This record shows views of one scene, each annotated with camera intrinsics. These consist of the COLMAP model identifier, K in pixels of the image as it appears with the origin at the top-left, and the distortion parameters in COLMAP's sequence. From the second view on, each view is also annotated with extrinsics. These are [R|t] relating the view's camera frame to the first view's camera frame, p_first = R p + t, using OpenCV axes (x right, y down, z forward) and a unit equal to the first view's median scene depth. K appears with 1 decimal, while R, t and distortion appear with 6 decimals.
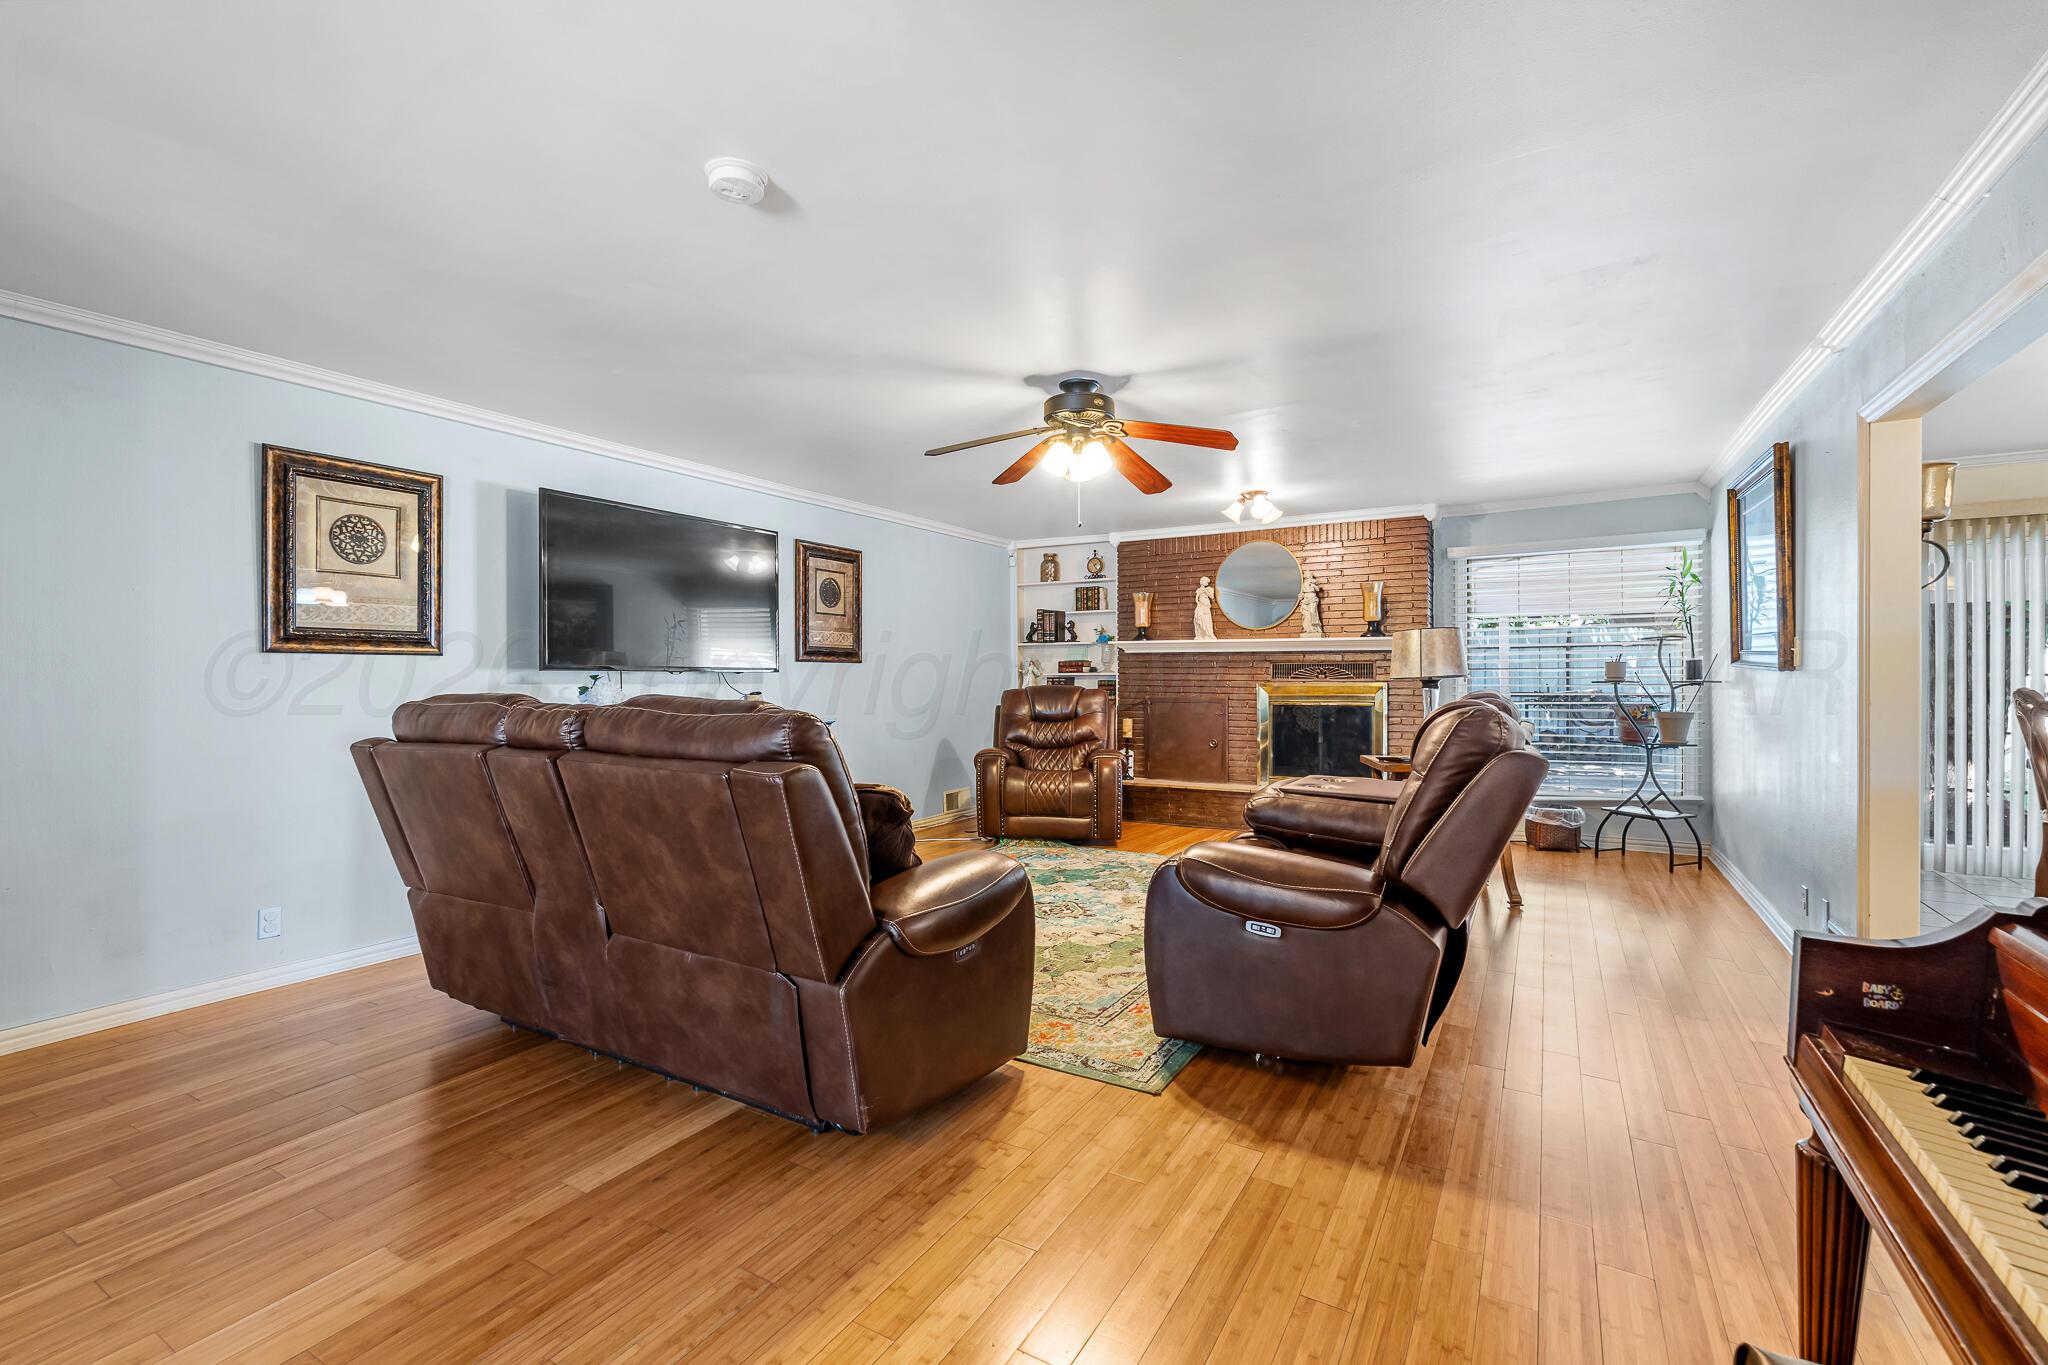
lens RADIAL K [[904.3, 0, 1036.9], [0, 904.3, 674.9], [0, 0, 1]] dist [-0.003233, 0.000699]
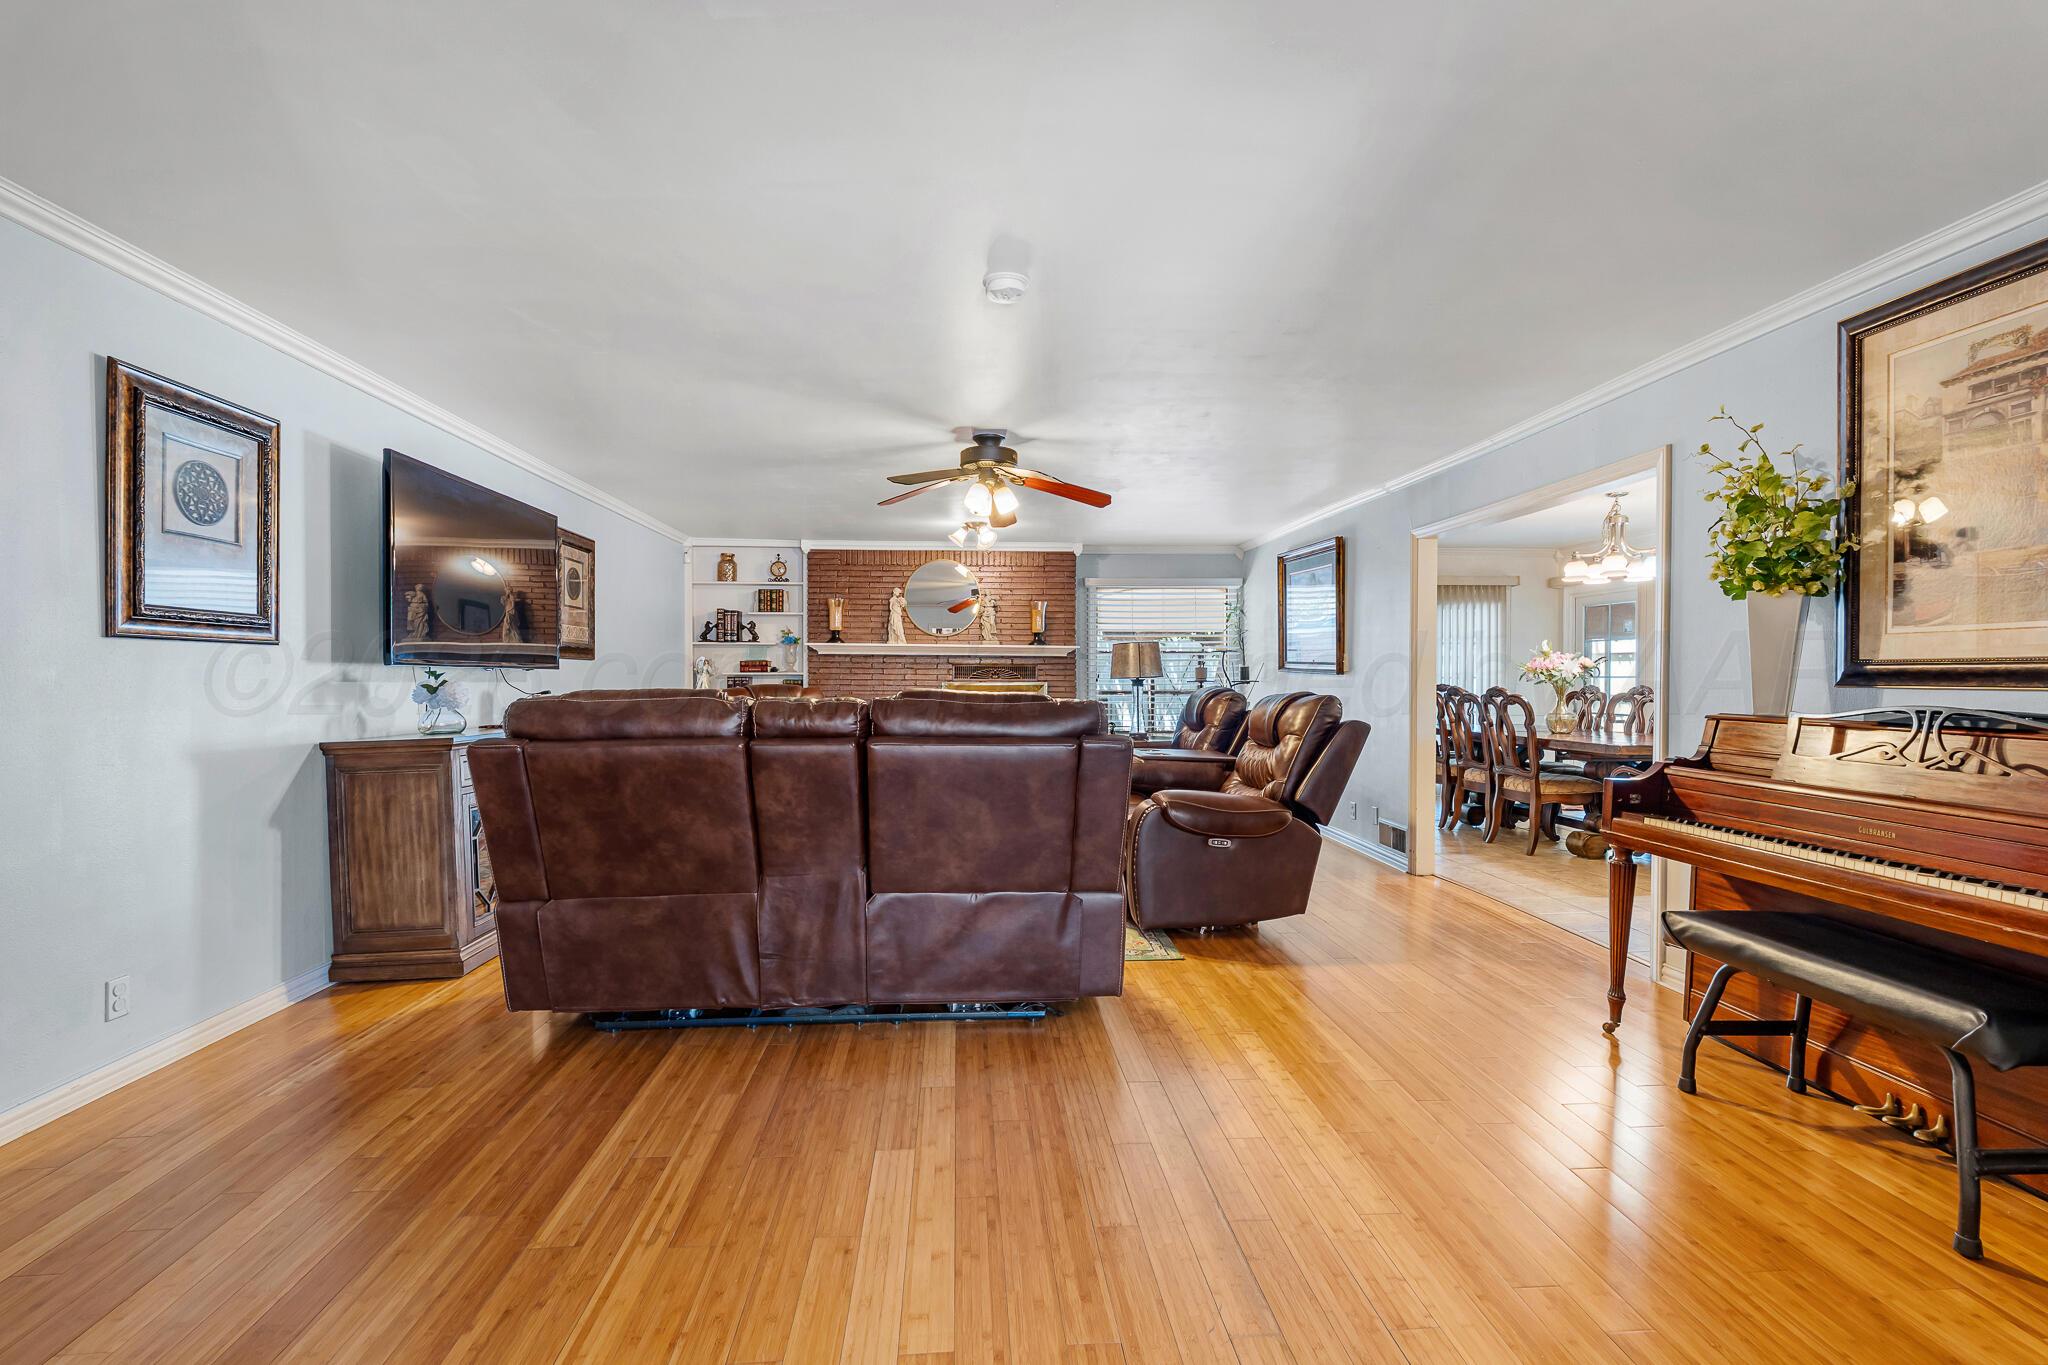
lens RADIAL K [[904.3, 0, 1040.9], [0, 904.3, 677.5], [0, 0, 1]] dist [-0.003233, 0.000699]
pose [[0.819460, 0.004025, 0.573122, -0.572141], [-0.005059, 0.999987, 0.000210, 0.003599], [-0.573114, -0.003071, 0.819470, -0.046740]]
